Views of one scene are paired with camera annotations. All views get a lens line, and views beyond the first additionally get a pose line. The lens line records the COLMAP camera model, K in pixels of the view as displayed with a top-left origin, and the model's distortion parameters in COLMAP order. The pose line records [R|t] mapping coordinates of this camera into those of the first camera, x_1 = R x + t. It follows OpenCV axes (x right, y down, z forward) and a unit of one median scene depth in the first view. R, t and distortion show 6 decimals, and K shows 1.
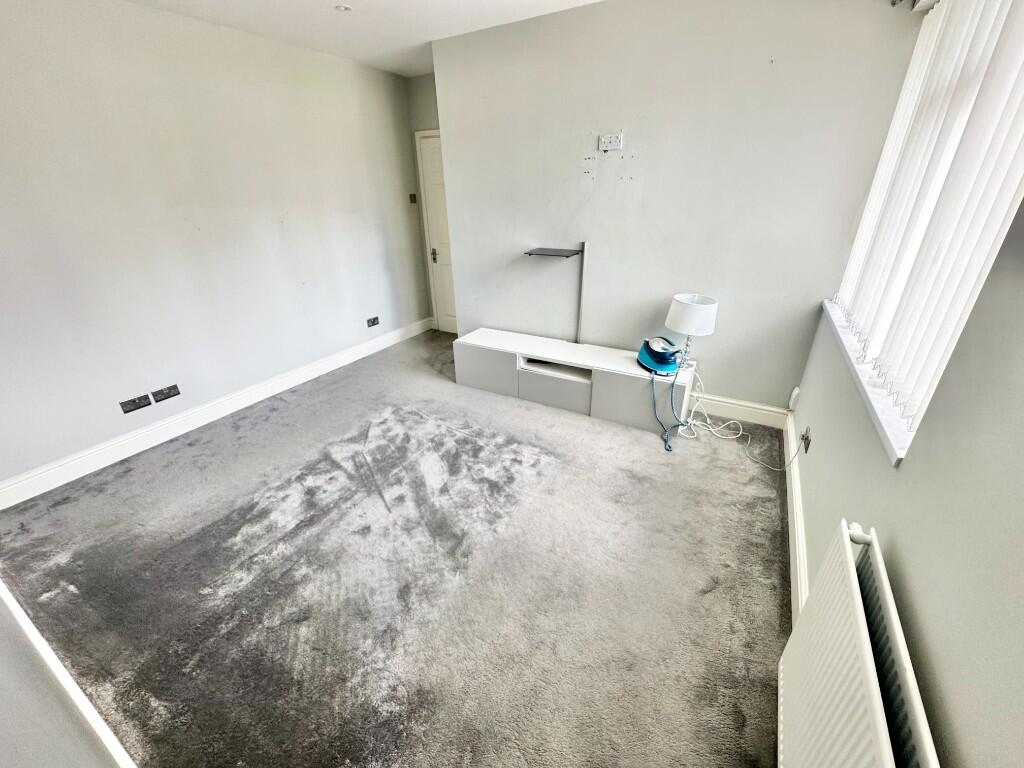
lens RADIAL K [[408.3, 0, 513.3], [0, 408.3, 383.4], [0, 0, 1]] dist [-0.003763, 0.000070]
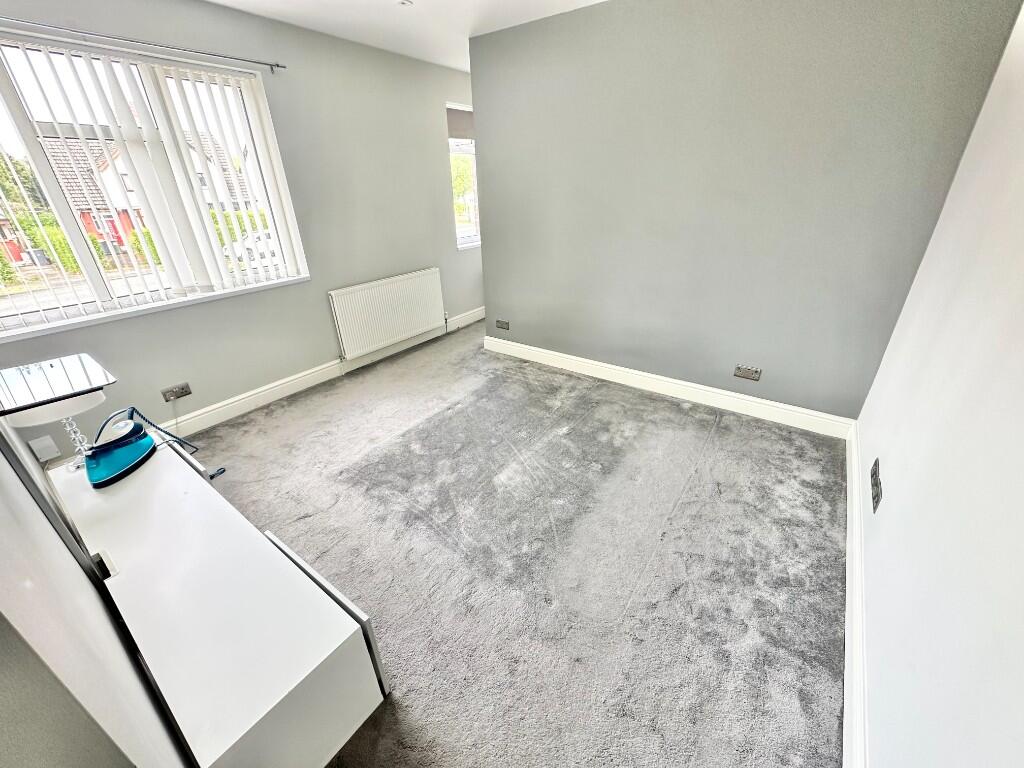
lens RADIAL K [[408.3, 0, 513.3], [0, 408.3, 383.4], [0, 0, 1]] dist [-0.003763, 0.000070]
pose [[-0.991864, -0.000346, 0.127299, -0.357773], [0.099705, 0.619610, 0.778551, -0.553091], [-0.079145, 0.784909, -0.614535, 1.191516]]
